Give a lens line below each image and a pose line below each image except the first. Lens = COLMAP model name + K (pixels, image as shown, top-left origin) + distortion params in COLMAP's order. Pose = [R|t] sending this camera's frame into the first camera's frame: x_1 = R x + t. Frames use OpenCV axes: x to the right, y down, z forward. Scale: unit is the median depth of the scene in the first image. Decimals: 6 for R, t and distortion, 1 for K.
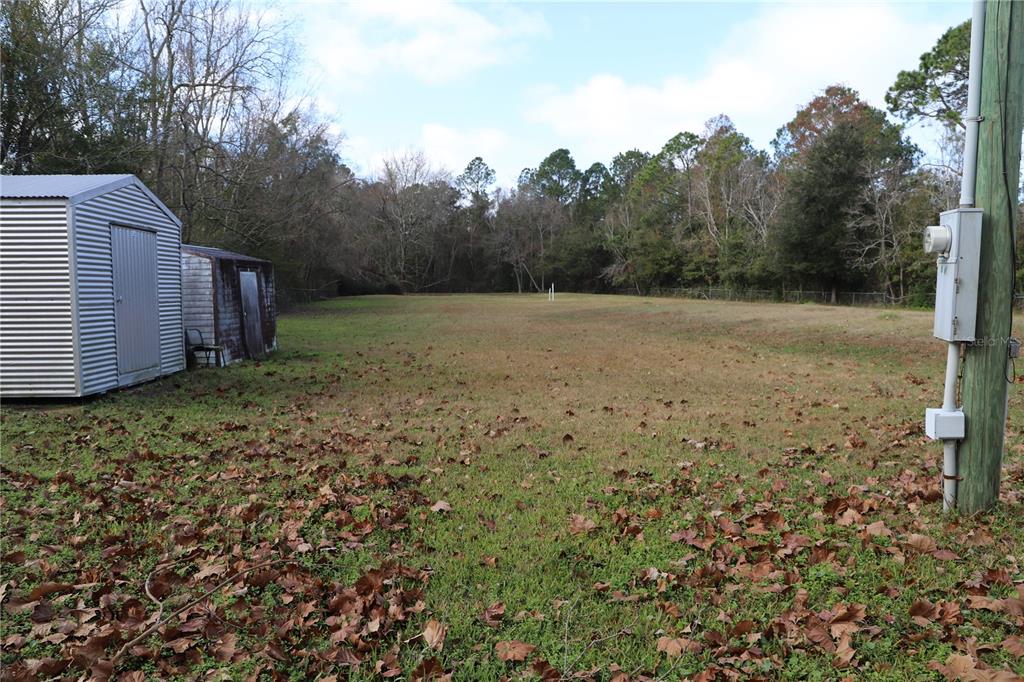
lens RADIAL K [[710.8, 0, 518.5], [0, 710.8, 340.1], [0, 0, 1]] dist [-0.116190, 0.090466]
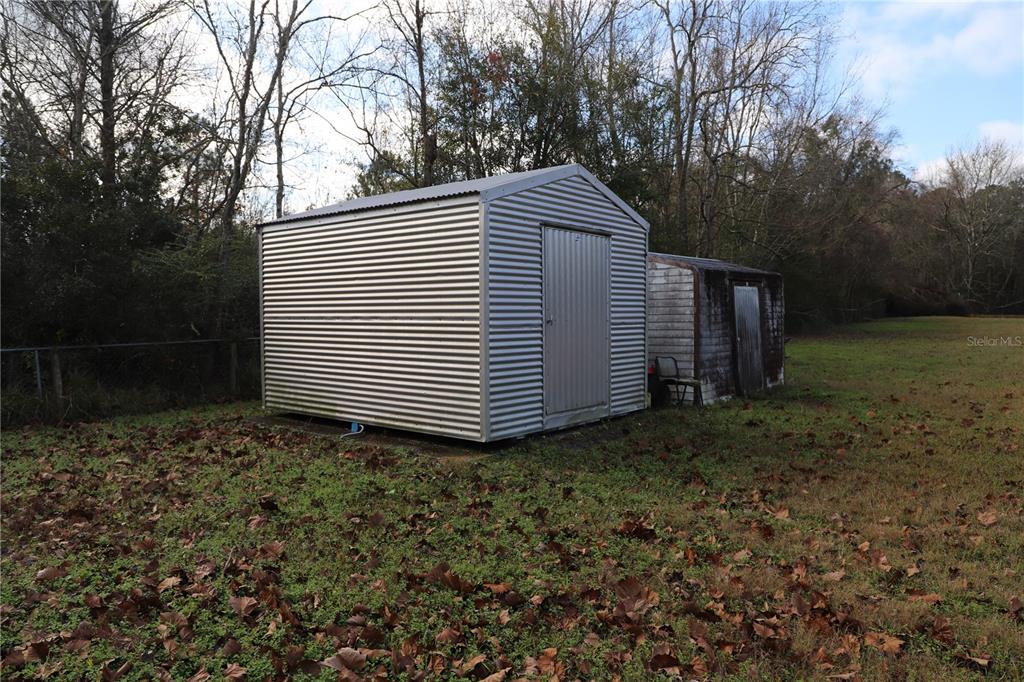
lens RADIAL K [[710.8, 0, 518.5], [0, 710.8, 340.1], [0, 0, 1]] dist [-0.116190, 0.090466]
pose [[0.737111, 0.029589, -0.675123, -0.034240], [-0.048321, 0.998791, -0.008983, -0.016387], [0.674041, 0.039244, 0.737650, 0.232063]]
